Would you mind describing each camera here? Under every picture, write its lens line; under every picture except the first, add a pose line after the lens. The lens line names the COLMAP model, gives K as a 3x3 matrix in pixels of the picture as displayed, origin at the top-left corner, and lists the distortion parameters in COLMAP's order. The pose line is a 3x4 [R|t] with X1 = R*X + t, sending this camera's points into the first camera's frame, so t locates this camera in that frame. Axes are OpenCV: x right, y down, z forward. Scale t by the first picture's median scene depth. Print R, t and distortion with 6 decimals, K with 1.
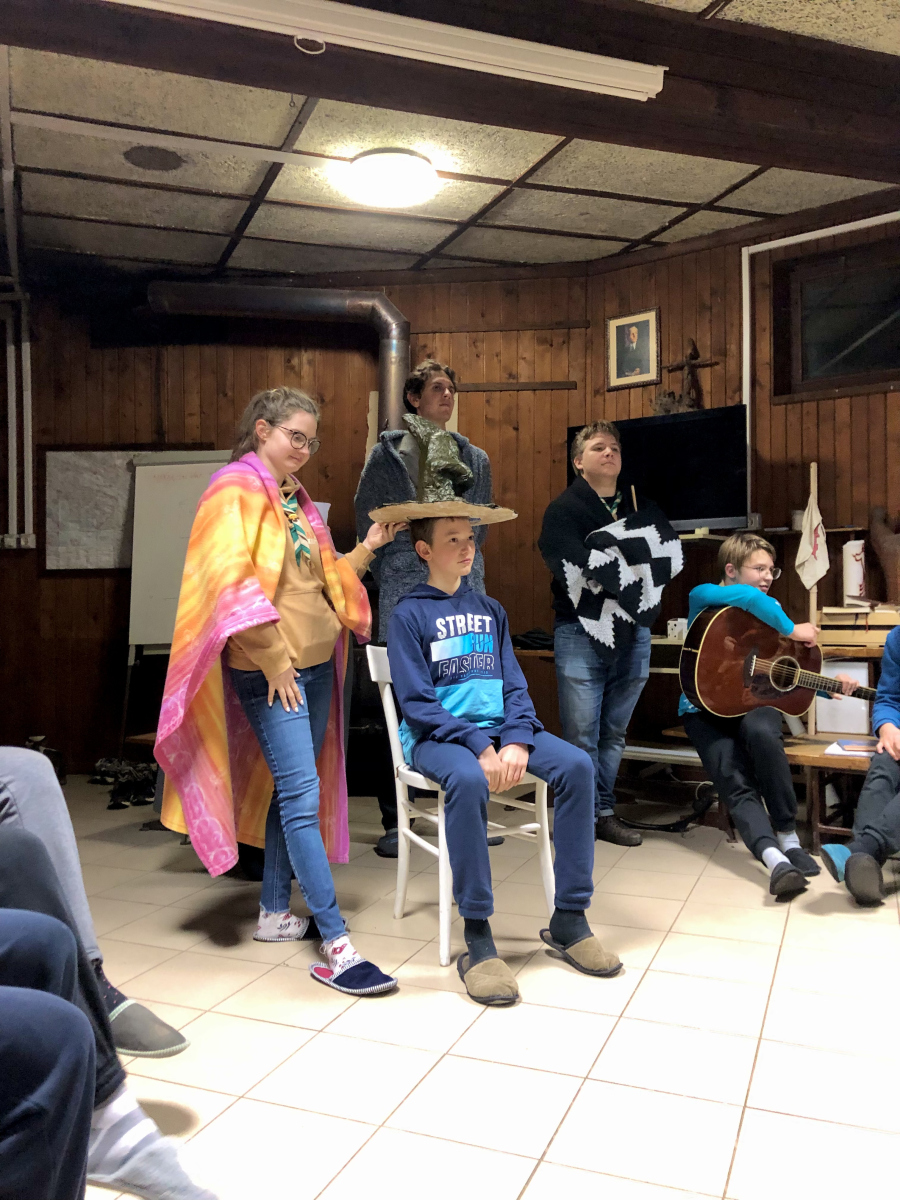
lens RADIAL K [[976.6, 0, 450.6], [0, 976.6, 590.9], [0, 0, 1]] dist [0.021909, 0.001141]
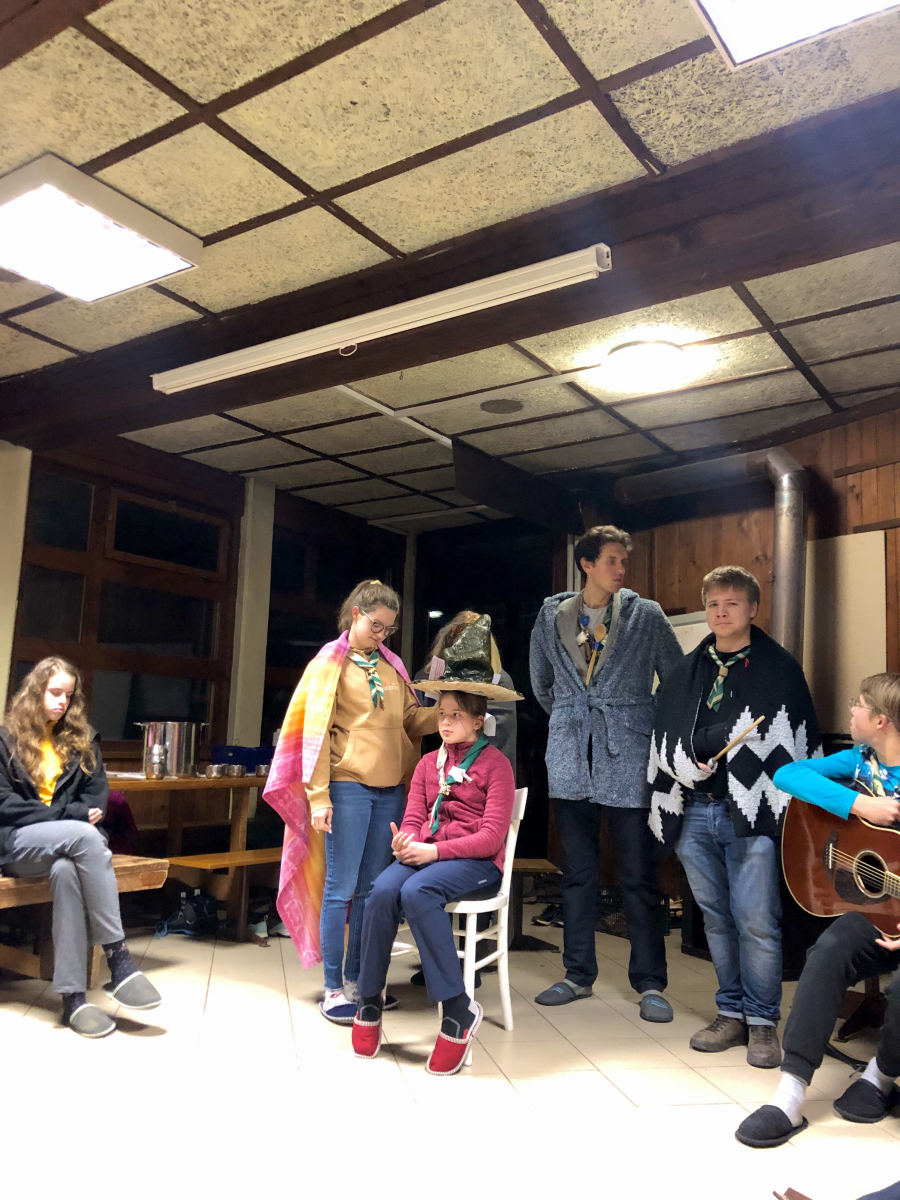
lens RADIAL K [[976.6, 0, 462.1], [0, 976.6, 595.1], [0, 0, 1]] dist [0.021909, 0.001141]
pose [[0.568499, -0.089015, -0.817854, 0.592738], [-0.037118, 0.990341, -0.133589, -0.010984], [0.821846, 0.106302, 0.559705, 0.209371]]
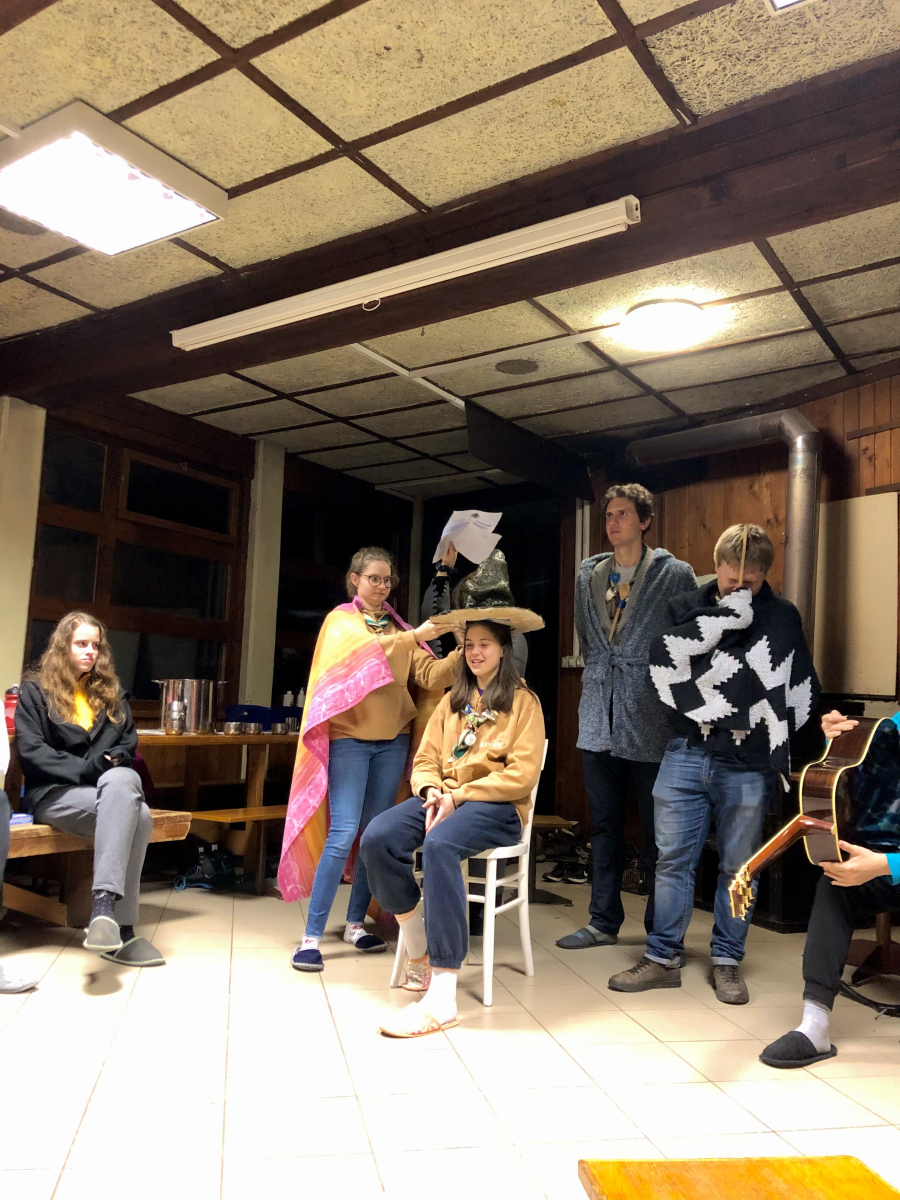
lens RADIAL K [[976.6, 0, 459.4], [0, 976.6, 596.4], [0, 0, 1]] dist [0.021909, 0.001141]
pose [[0.571756, -0.064201, -0.817908, 0.584350], [-0.040210, 0.993543, -0.106096, 0.005828], [0.819438, 0.093549, 0.565483, 0.188118]]
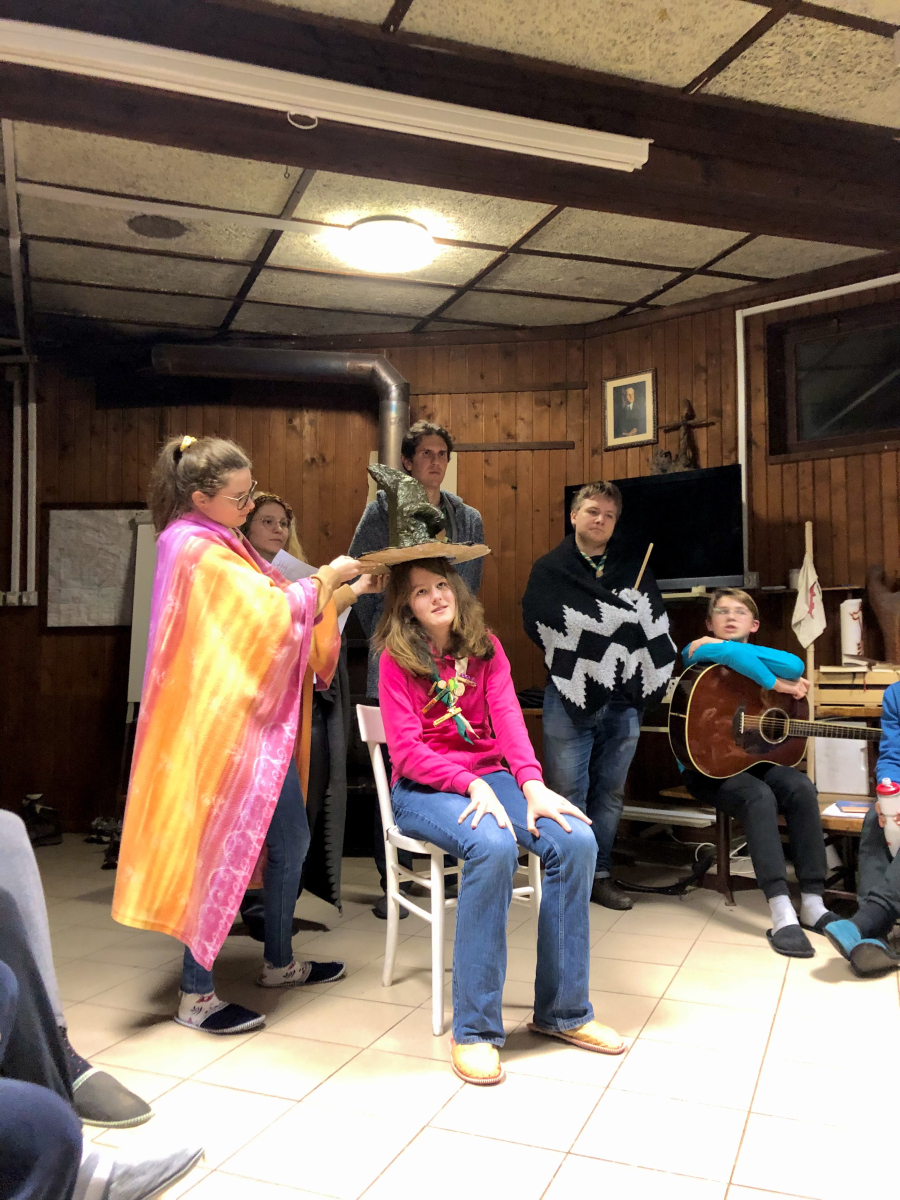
lens RADIAL K [[976.6, 0, 450.7], [0, 976.6, 599.4], [0, 0, 1]] dist [0.021909, 0.001141]
pose [[0.999948, 0.001241, -0.010090, 0.012806], [-0.001736, 0.998786, -0.049233, -0.001316], [0.010017, 0.049248, 0.998736, -0.000928]]
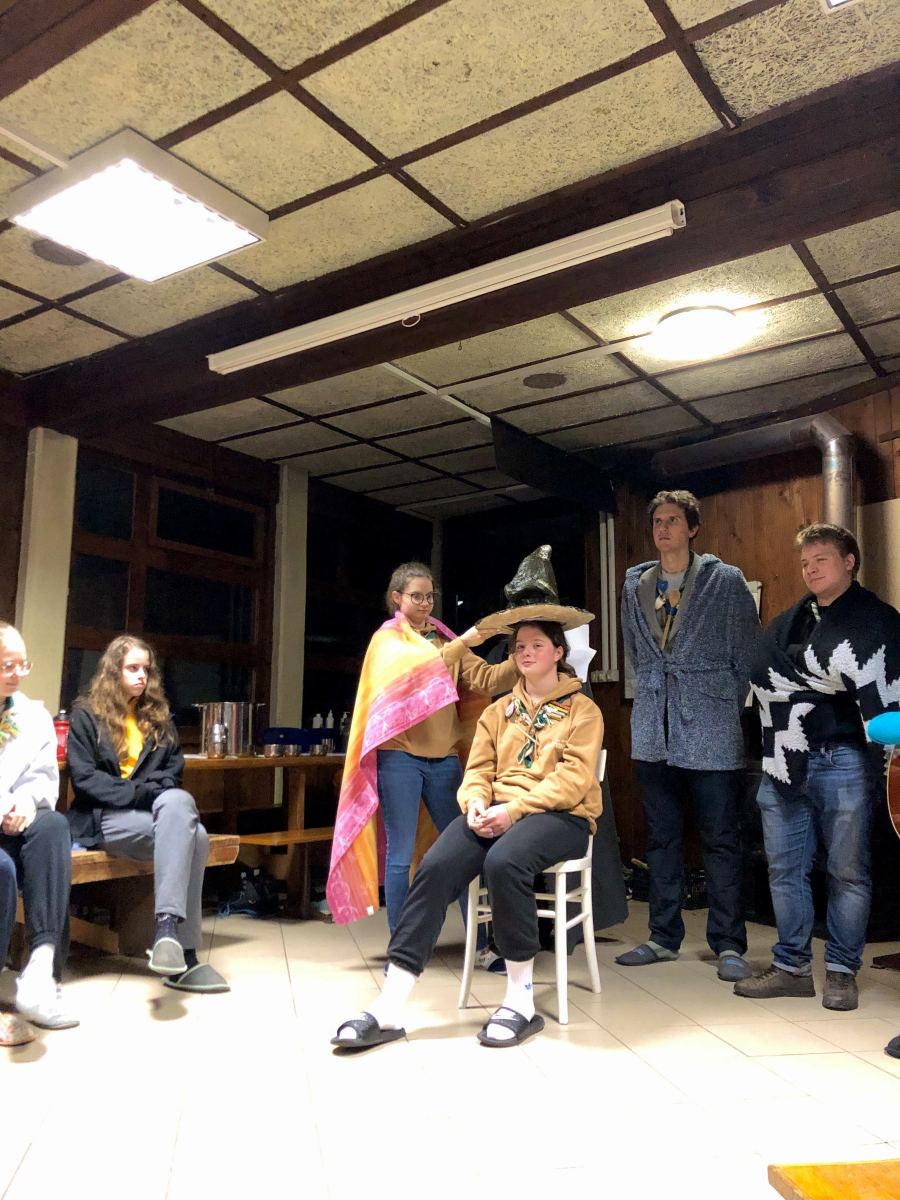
lens RADIAL K [[976.6, 0, 445.5], [0, 976.6, 591.4], [0, 0, 1]] dist [0.021909, 0.001141]
pose [[0.556148, -0.106356, -0.824250, 0.558704], [-0.011444, 0.990704, -0.135556, 0.015410], [0.831005, 0.084822, 0.549760, 0.160997]]
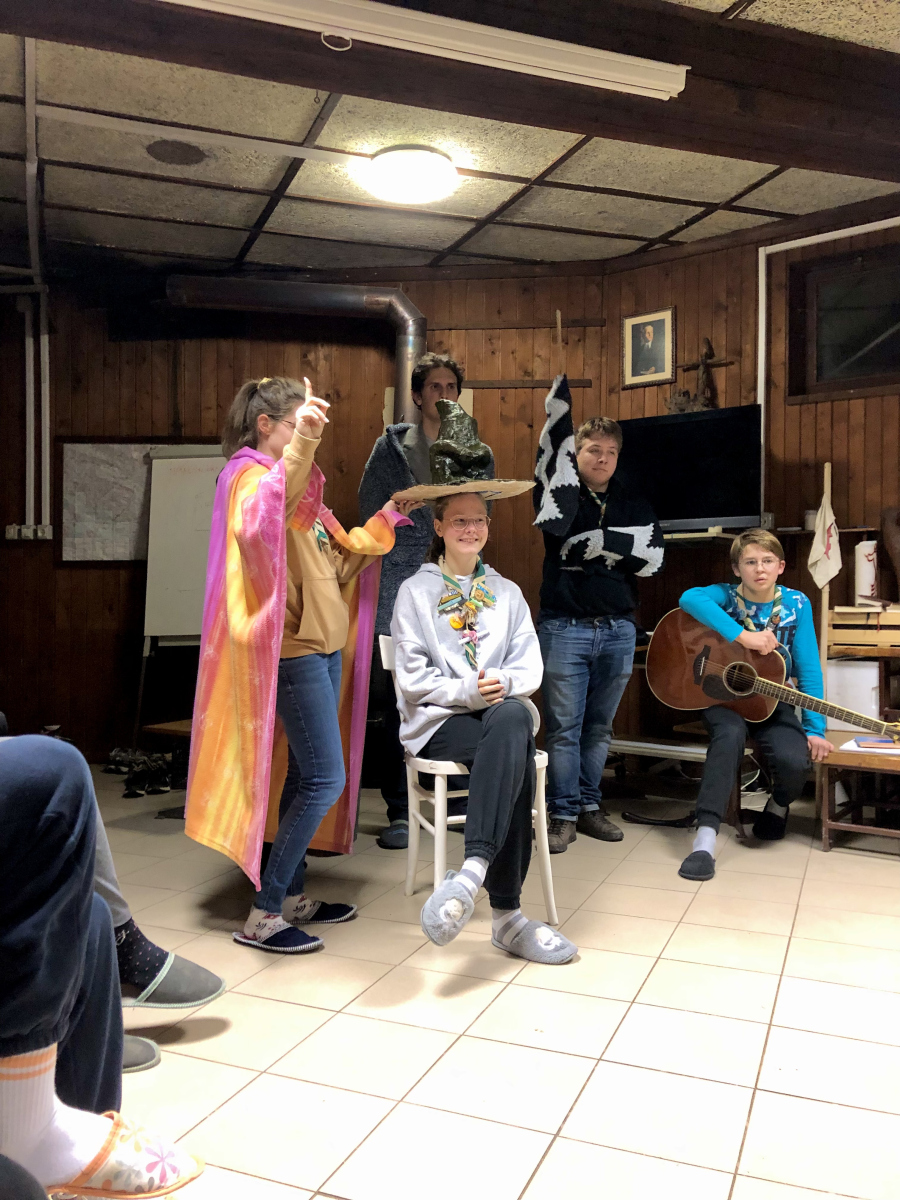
lens RADIAL K [[976.6, 0, 453.8], [0, 976.6, 595.9], [0, 0, 1]] dist [0.021909, 0.001141]
pose [[0.999913, 0.012334, -0.004713, -0.005846], [-0.012301, 0.999900, 0.007041, 0.002962], [0.004799, -0.006982, 0.999964, -0.007457]]
